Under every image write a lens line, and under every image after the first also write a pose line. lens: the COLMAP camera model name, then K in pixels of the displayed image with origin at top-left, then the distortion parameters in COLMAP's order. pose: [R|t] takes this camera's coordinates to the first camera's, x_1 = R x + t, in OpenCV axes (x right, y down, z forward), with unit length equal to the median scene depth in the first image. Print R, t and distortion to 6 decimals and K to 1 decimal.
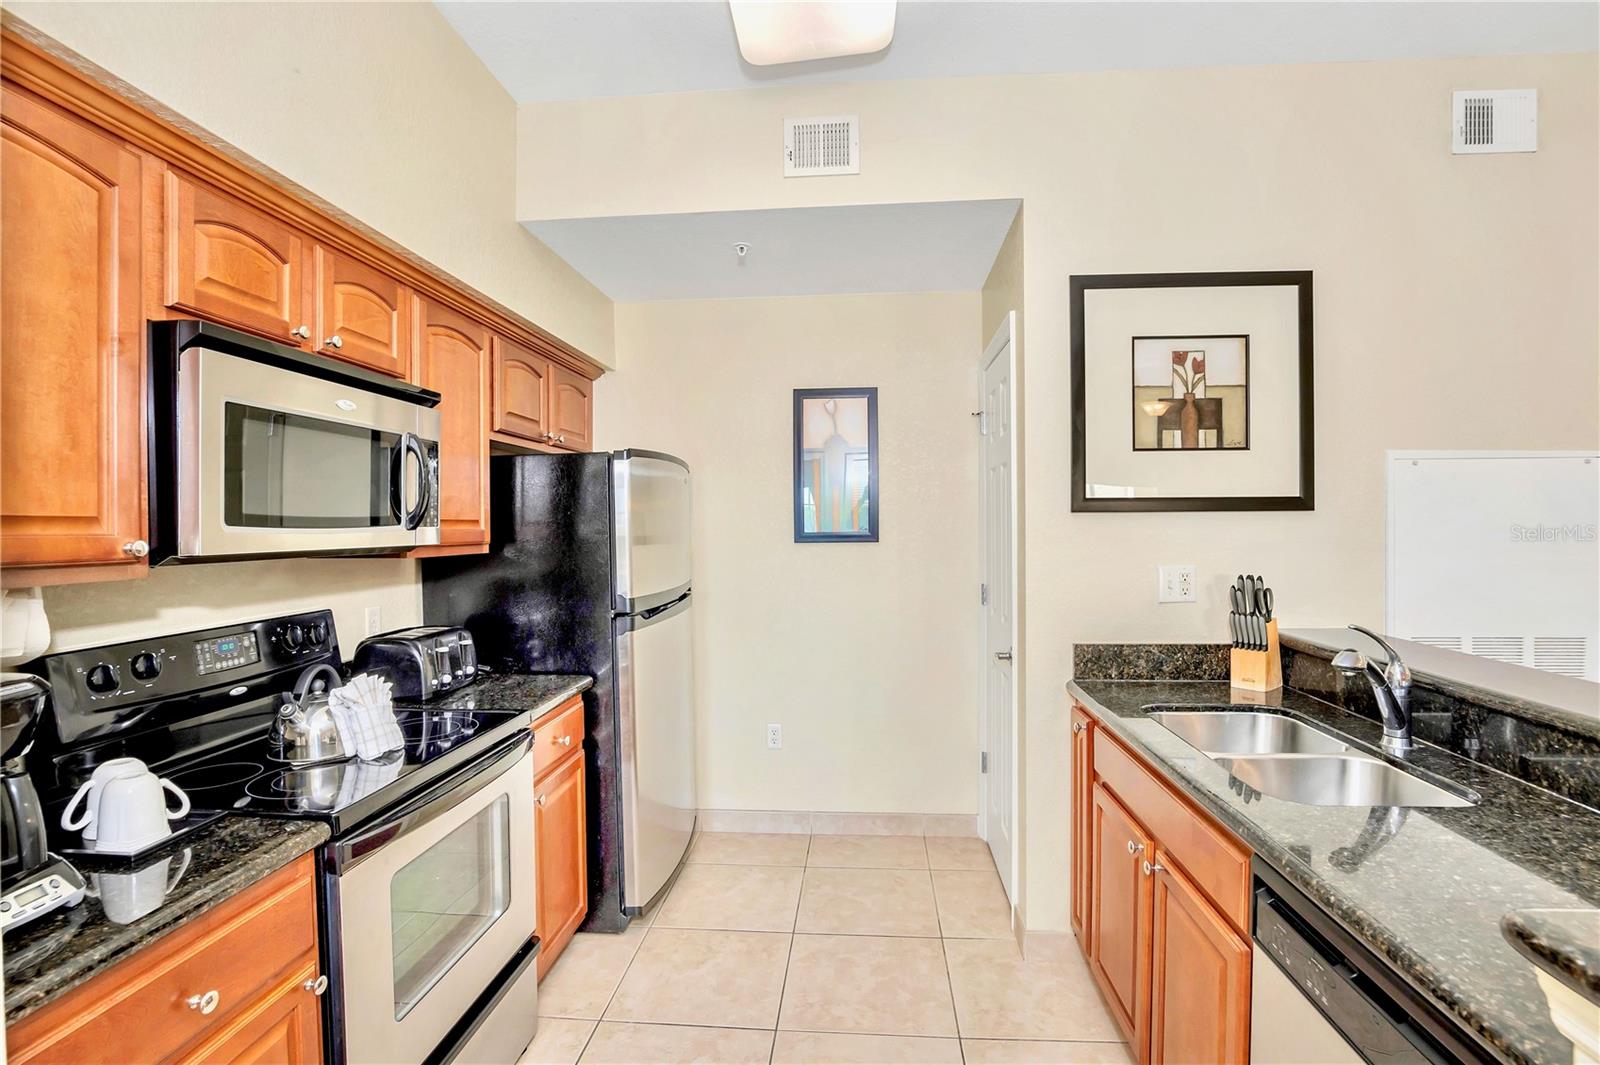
lens RADIAL K [[757.1, 0, 779.9], [0, 757.1, 530.5], [0, 0, 1]] dist [-0.025605, 0.001347]
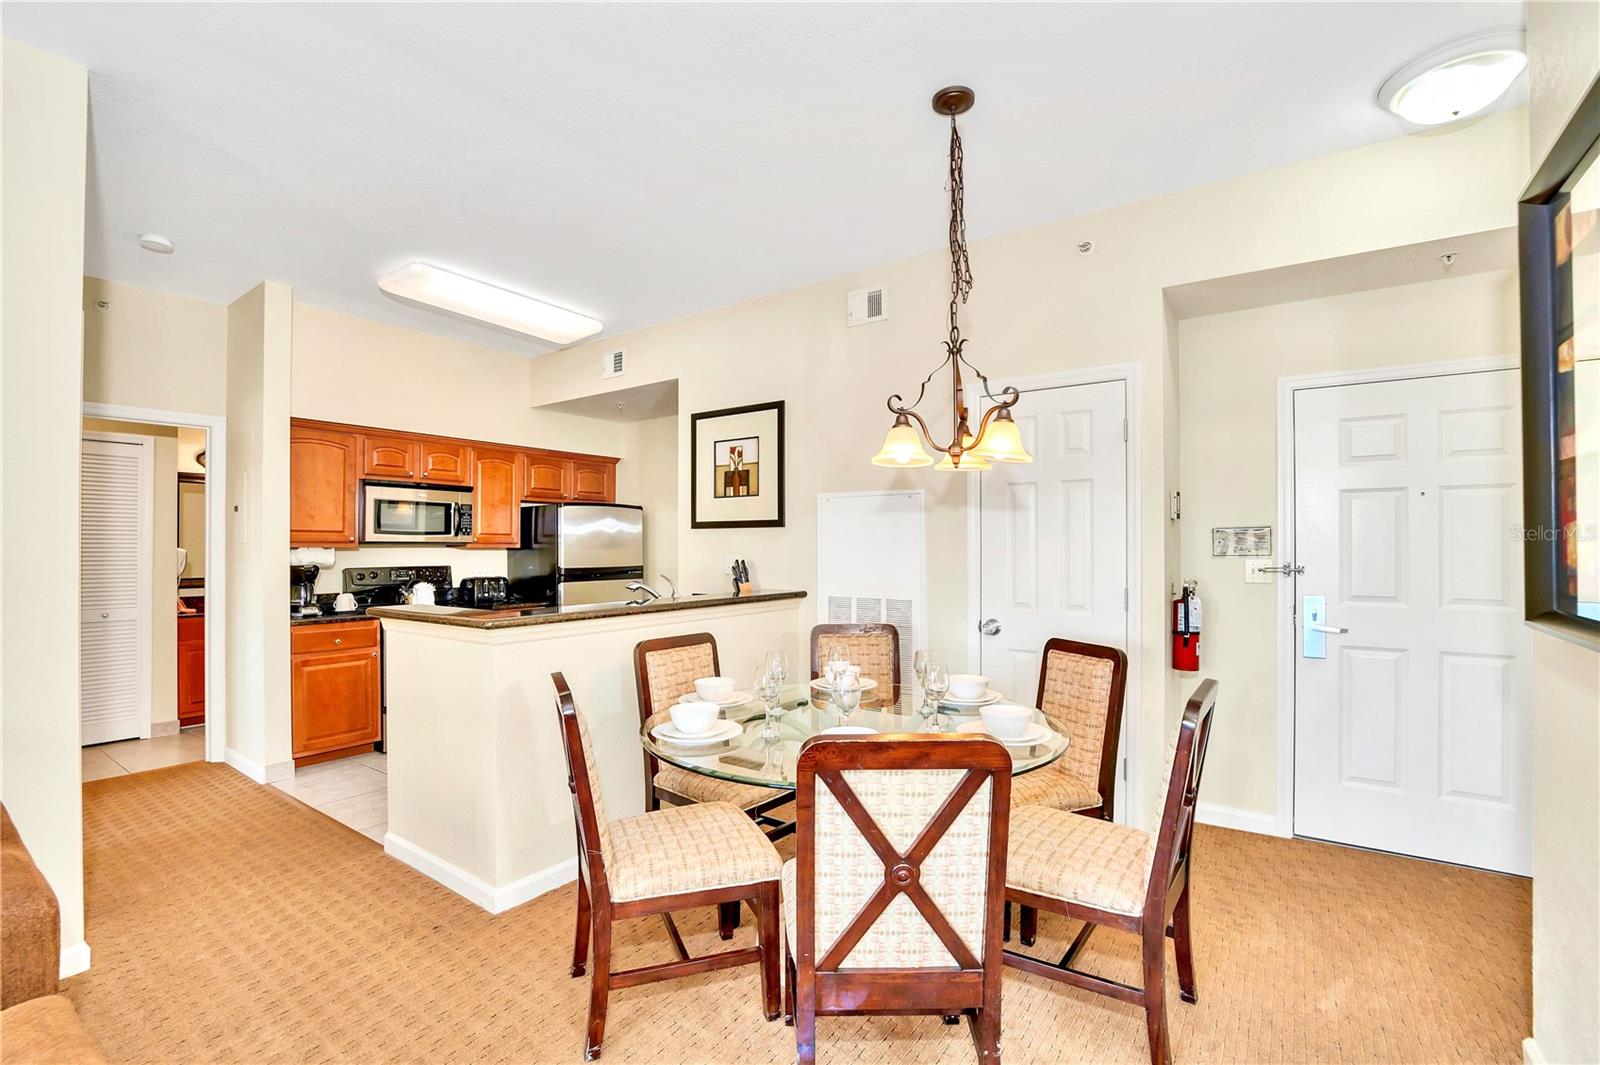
lens RADIAL K [[736.0, 0, 808.8], [0, 736.0, 542.7], [0, 0, 1]] dist [-0.020725, 0.000735]
pose [[0.851445, 0.002543, -0.524437, 1.726271], [-0.011276, 0.999846, -0.013459, 0.037151], [0.524322, 0.017373, 0.851343, -0.542699]]
